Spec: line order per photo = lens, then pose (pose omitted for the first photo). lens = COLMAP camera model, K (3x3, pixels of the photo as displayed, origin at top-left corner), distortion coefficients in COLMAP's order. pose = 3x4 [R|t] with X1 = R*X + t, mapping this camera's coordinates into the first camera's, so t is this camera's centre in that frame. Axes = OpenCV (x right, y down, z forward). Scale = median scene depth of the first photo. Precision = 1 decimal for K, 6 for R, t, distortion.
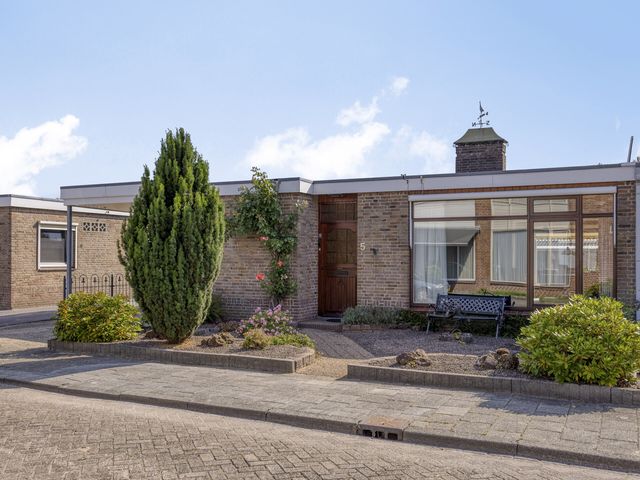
lens RADIAL K [[624.0, 0, 319.8], [0, 624.0, 244.8], [0, 0, 1]] dist [-0.010757, 0.000000]
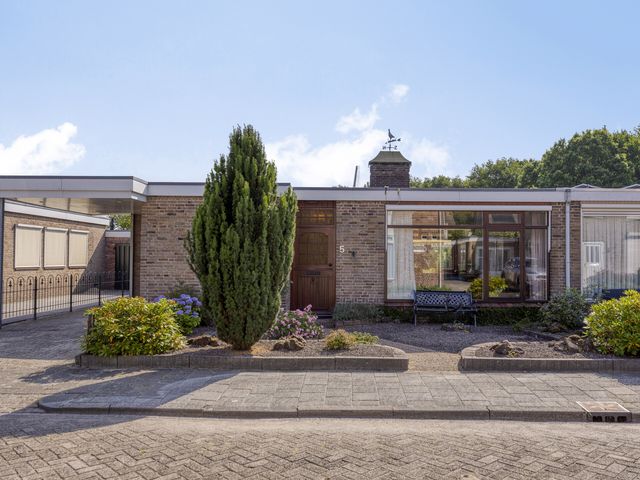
lens RADIAL K [[531.1, 0, 320.8], [0, 531.1, 239.6], [0, 0, 1]] dist [-0.013582, 0.006526]
pose [[0.904518, 0.018568, 0.426032, -0.470648], [-0.012779, 0.999783, -0.016441, 0.002192], [-0.426245, 0.009427, 0.904559, 0.213487]]
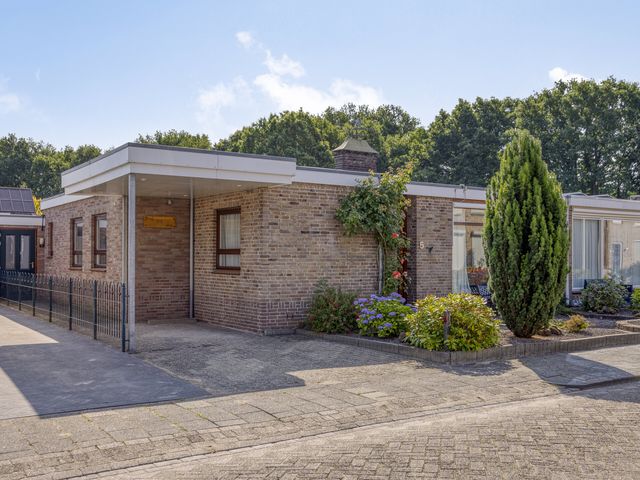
lens RADIAL K [[673.3, 0, 318.8], [0, 673.3, 241.3], [0, 0, 1]] dist [-0.010731, 0.000000]
pose [[0.512758, 0.017545, 0.858354, -1.328941], [-0.021458, 0.999741, -0.007616, 0.011773], [-0.858265, -0.014513, 0.513002, 0.709412]]
